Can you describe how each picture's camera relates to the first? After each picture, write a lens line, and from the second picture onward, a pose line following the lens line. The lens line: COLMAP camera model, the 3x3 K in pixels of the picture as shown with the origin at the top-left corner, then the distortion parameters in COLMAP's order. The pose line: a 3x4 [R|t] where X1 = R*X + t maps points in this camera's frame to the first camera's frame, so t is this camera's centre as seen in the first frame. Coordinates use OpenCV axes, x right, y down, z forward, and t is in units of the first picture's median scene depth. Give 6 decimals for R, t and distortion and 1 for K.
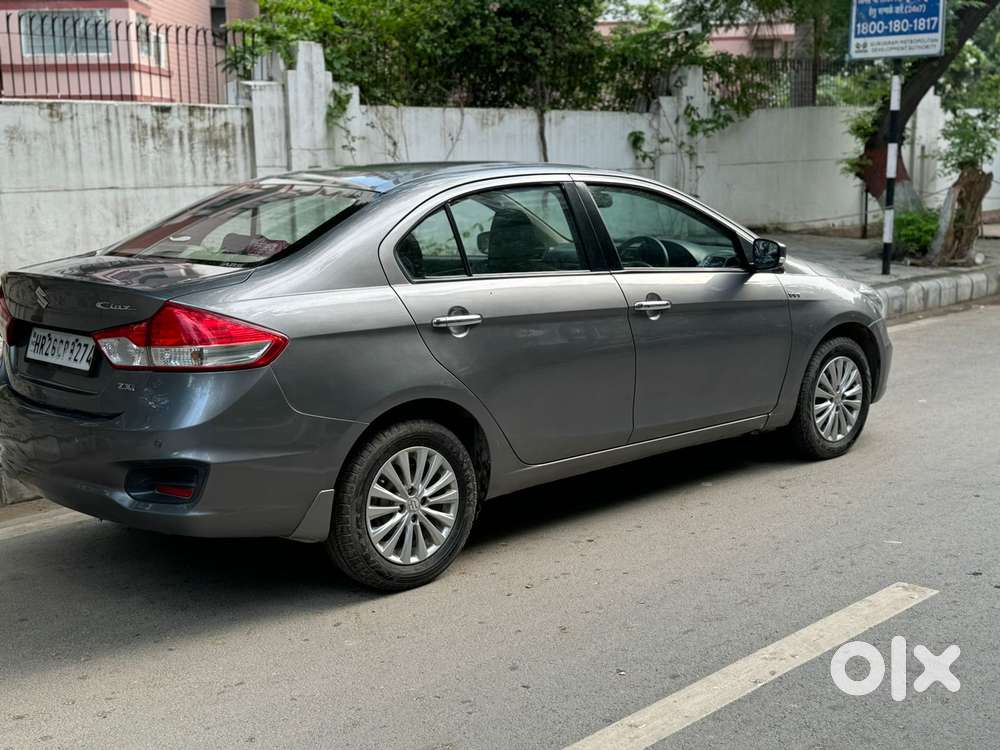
lens RADIAL K [[1247.6, 0, 470.8], [0, 1247.6, 373.8], [0, 0, 1]] dist [0.246523, -0.658048]
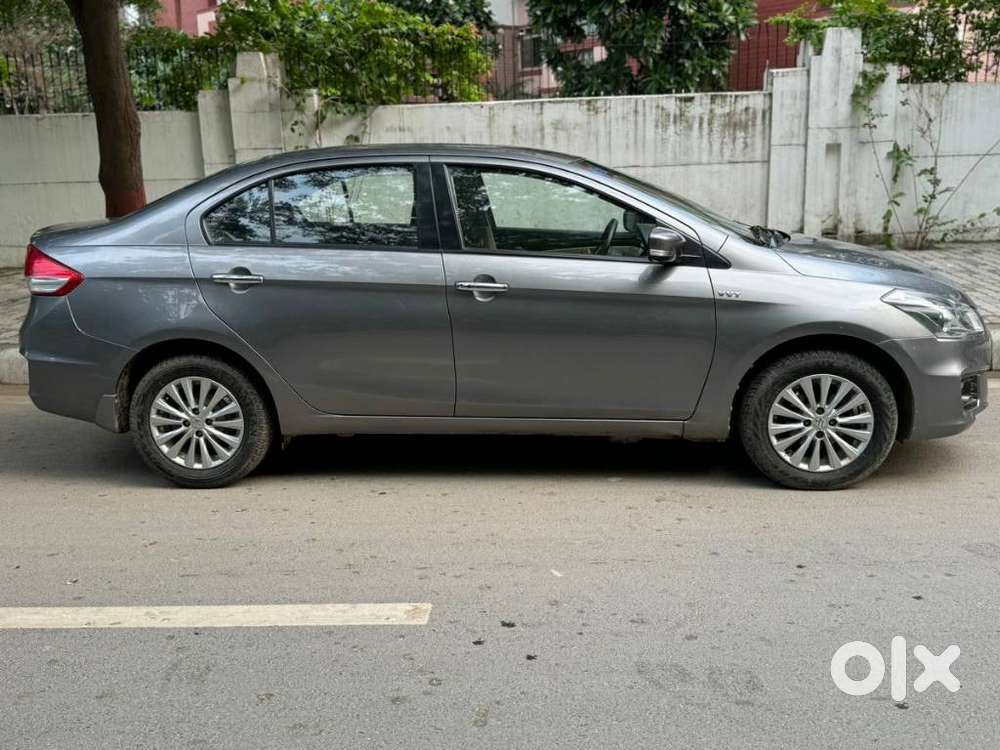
lens RADIAL K [[994.1, 0, 518.5], [0, 994.1, 374.6], [0, 0, 1]] dist [0.155344, -0.421135]
pose [[0.668500, 0.156845, -0.726985, 0.382953], [-0.111329, 0.987599, 0.110699, -0.038562], [0.735333, 0.006932, 0.677671, 0.239442]]
